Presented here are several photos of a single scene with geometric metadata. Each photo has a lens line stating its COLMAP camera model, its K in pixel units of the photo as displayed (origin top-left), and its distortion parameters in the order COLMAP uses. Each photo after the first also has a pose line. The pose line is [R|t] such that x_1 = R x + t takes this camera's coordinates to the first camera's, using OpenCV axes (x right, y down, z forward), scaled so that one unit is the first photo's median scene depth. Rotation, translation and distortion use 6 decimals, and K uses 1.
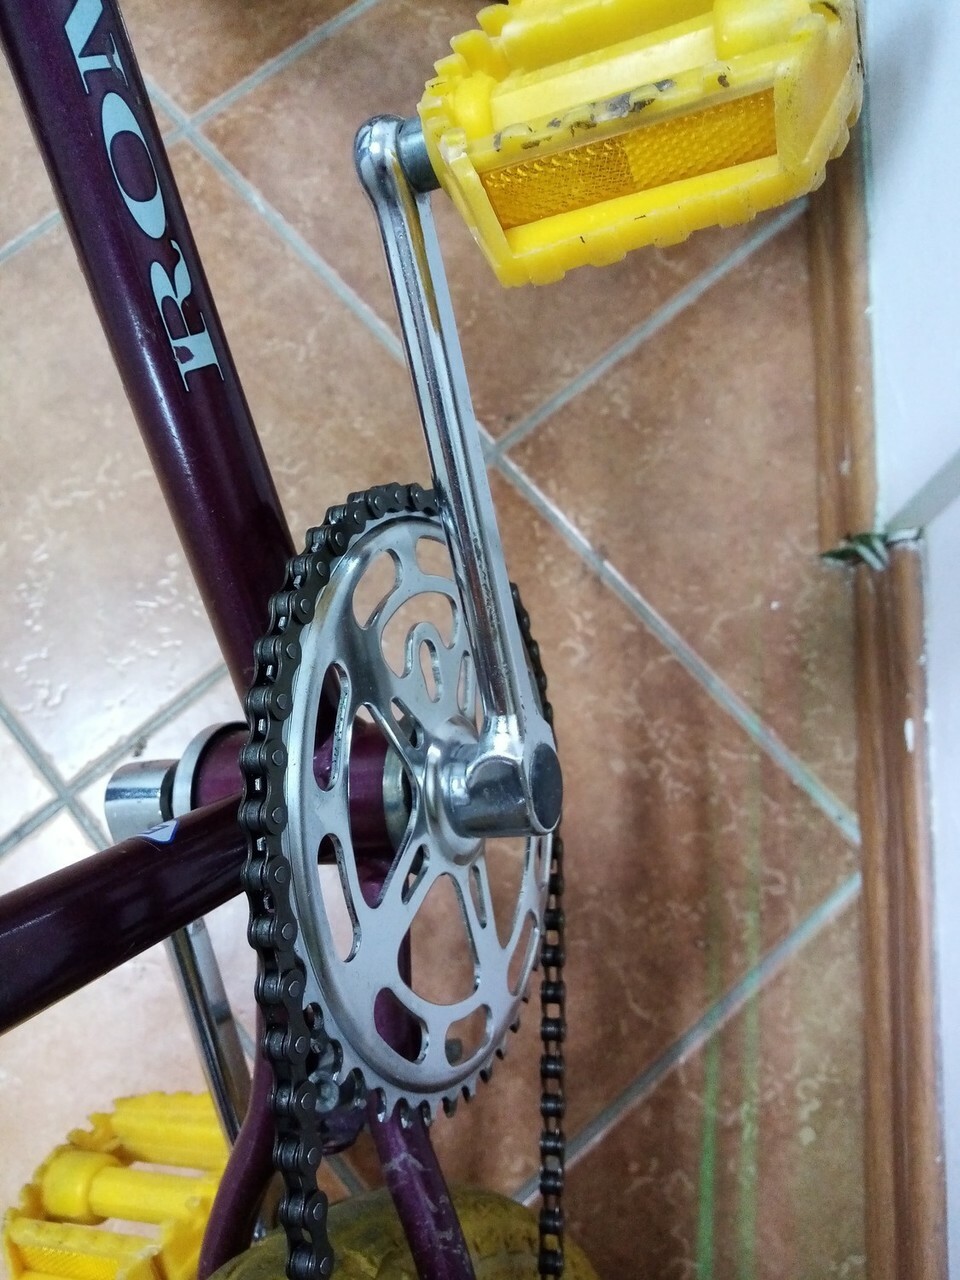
lens RADIAL K [[1029.7, 0, 467.4], [0, 1029.7, 648.7], [0, 0, 1]] dist [0.024746, -0.058536]
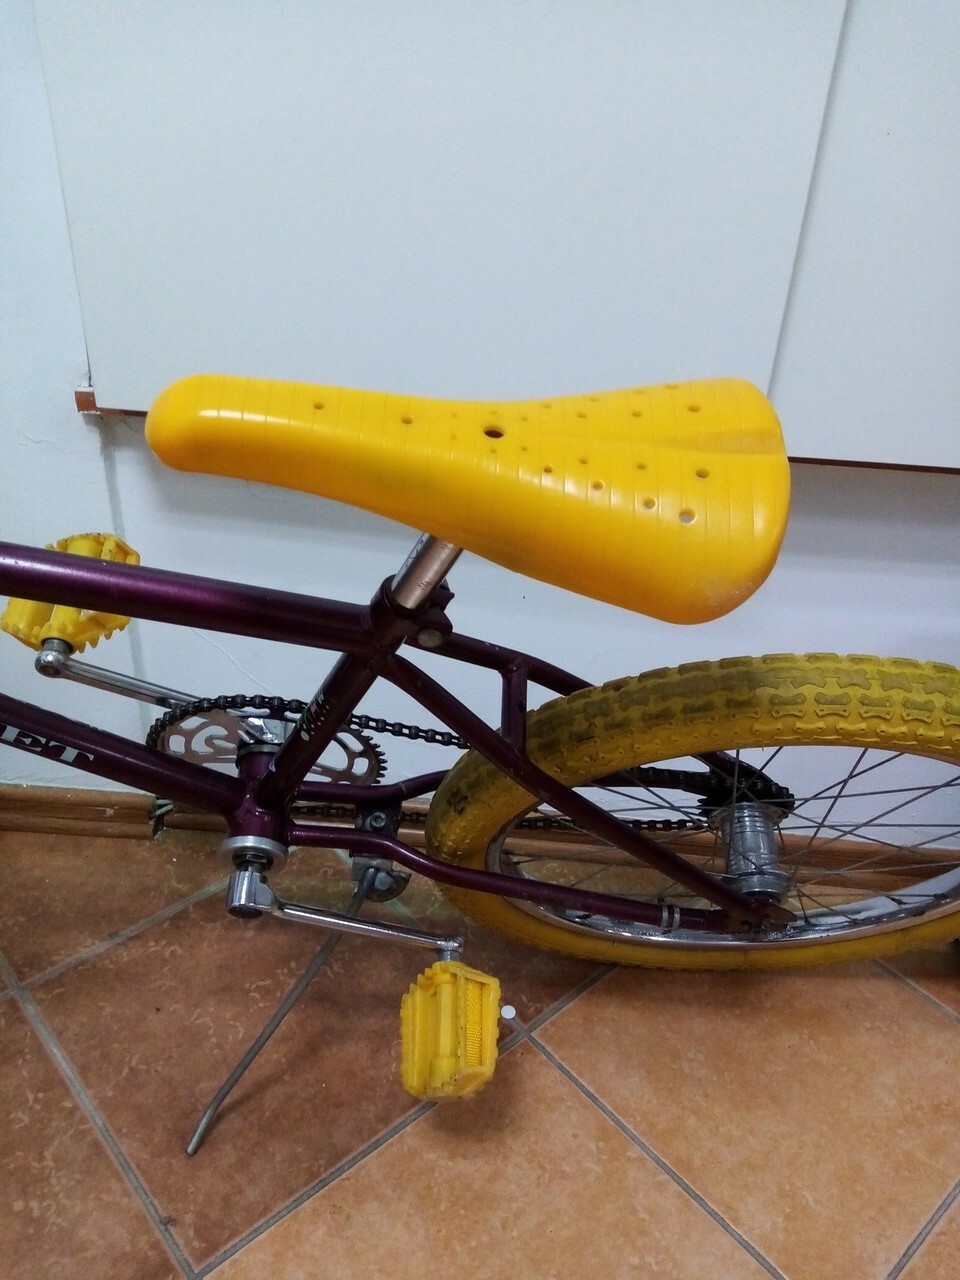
lens RADIAL K [[1029.7, 0, 486.1], [0, 1029.7, 634.1], [0, 0, 1]] dist [0.024746, -0.058536]
pose [[-0.018799, -0.508523, 0.860843, -1.048268], [0.951049, 0.256542, 0.172316, 0.062676], [-0.308469, 0.821943, 0.478807, -0.338080]]
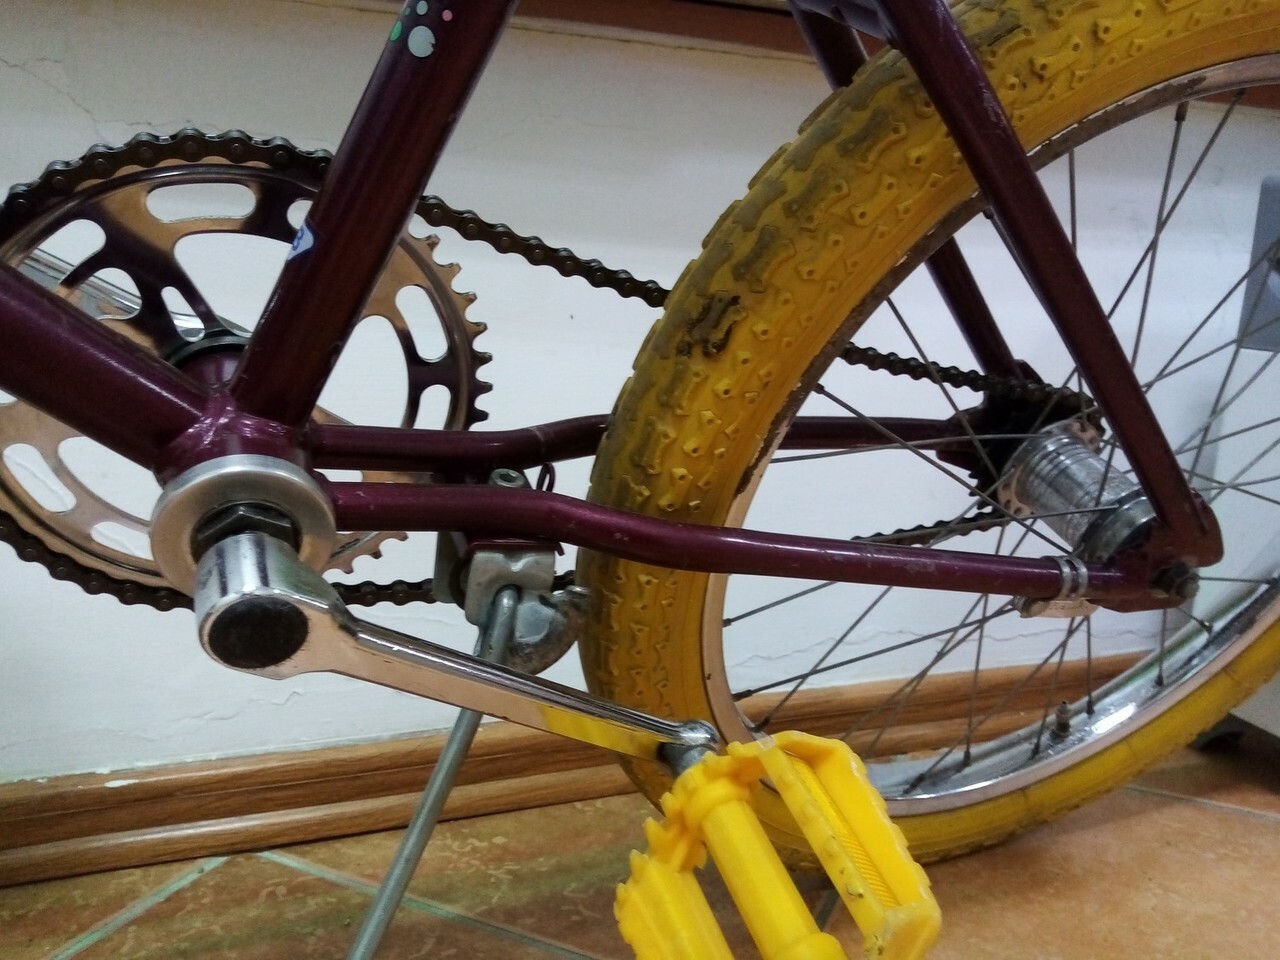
lens RADIAL K [[1029.7, 0, 651.8], [0, 1029.7, 478.0], [0, 0, 1]] dist [0.024746, -0.058536]
pose [[-0.418098, -0.149165, 0.896071, -0.634420], [0.874032, 0.202716, 0.441559, 0.024990], [-0.247513, 0.967810, 0.045620, 0.451111]]
